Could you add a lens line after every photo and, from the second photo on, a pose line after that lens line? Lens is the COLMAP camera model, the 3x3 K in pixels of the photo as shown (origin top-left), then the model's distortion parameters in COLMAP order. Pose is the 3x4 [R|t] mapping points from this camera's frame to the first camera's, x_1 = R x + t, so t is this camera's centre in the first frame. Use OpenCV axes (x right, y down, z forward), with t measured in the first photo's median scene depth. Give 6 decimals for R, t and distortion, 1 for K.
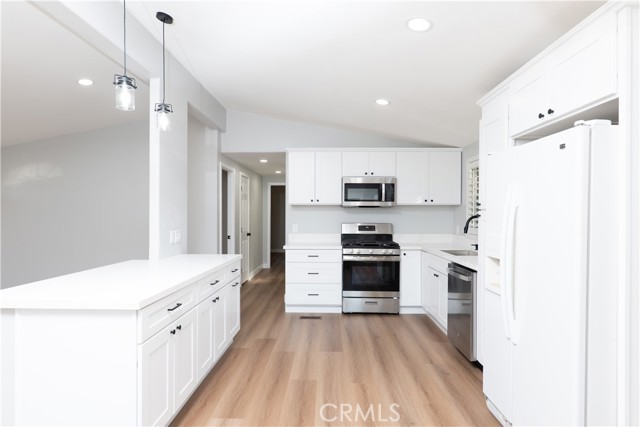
lens RADIAL K [[360.8, 0, 319.1], [0, 360.8, 213.2], [0, 0, 1]] dist [0.003035, -0.001038]
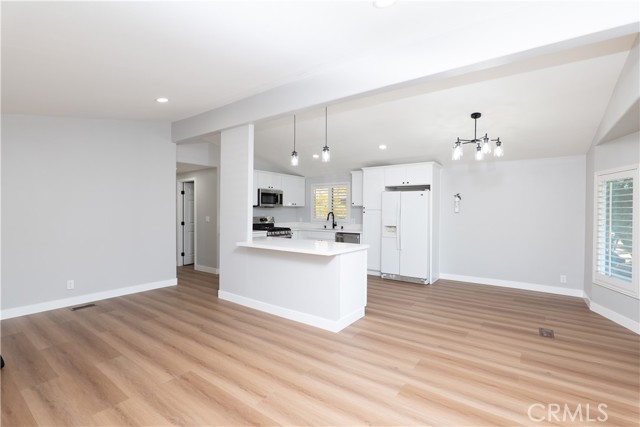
lens RADIAL K [[295.3, 0, 319.5], [0, 295.3, 213.1], [0, 0, 1]] dist [-0.023817, 0.000219]
pose [[0.569224, -0.003739, 0.822174, -0.875668], [-0.004227, 0.999963, 0.007474, -0.000501], [-0.822172, -0.007729, 0.569187, 0.027507]]
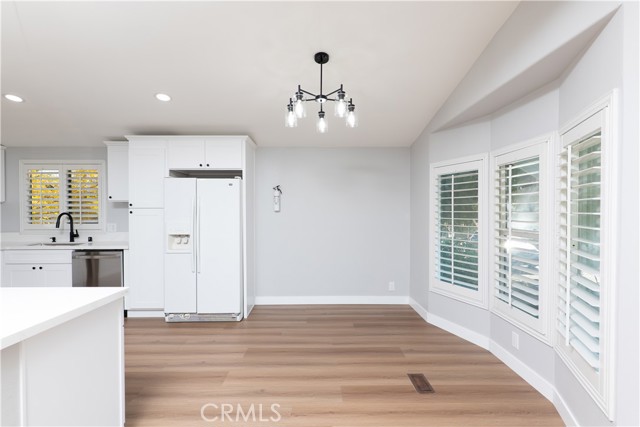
lens RADIAL K [[316.9, 0, 318.5], [0, 316.9, 214.5], [0, 0, 1]] dist [-0.000233, -0.000165]
pose [[-0.043057, -0.014891, 0.998962, -0.539278], [0.002220, 0.999885, 0.015001, -0.001071], [-0.999070, 0.002864, -0.043019, 0.156937]]
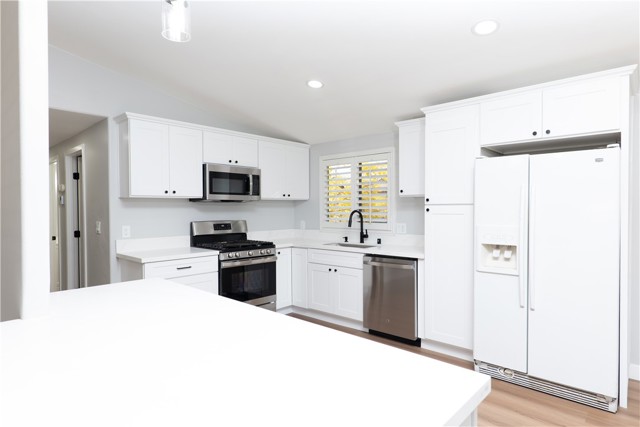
lens RADIAL K [[360.8, 0, 320.9], [0, 360.8, 213.5], [0, 0, 1]] dist [0.003035, -0.001038]
pose [[0.653494, -0.016222, 0.756758, -0.369940], [0.005647, 0.999847, 0.016557, -0.001685], [-0.756910, -0.006546, 0.653486, 0.299337]]
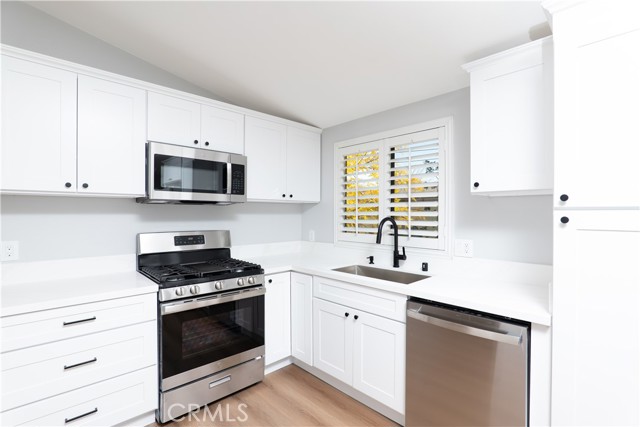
lens RADIAL K [[295.3, 0, 322.5], [0, 295.3, 213.5], [0, 0, 1]] dist [-0.023817, 0.000219]
pose [[0.702035, -0.000876, 0.712142, -0.053901], [-0.000943, 0.999997, 0.002160, -0.002105], [-0.712142, -0.002188, 0.702032, 0.555091]]
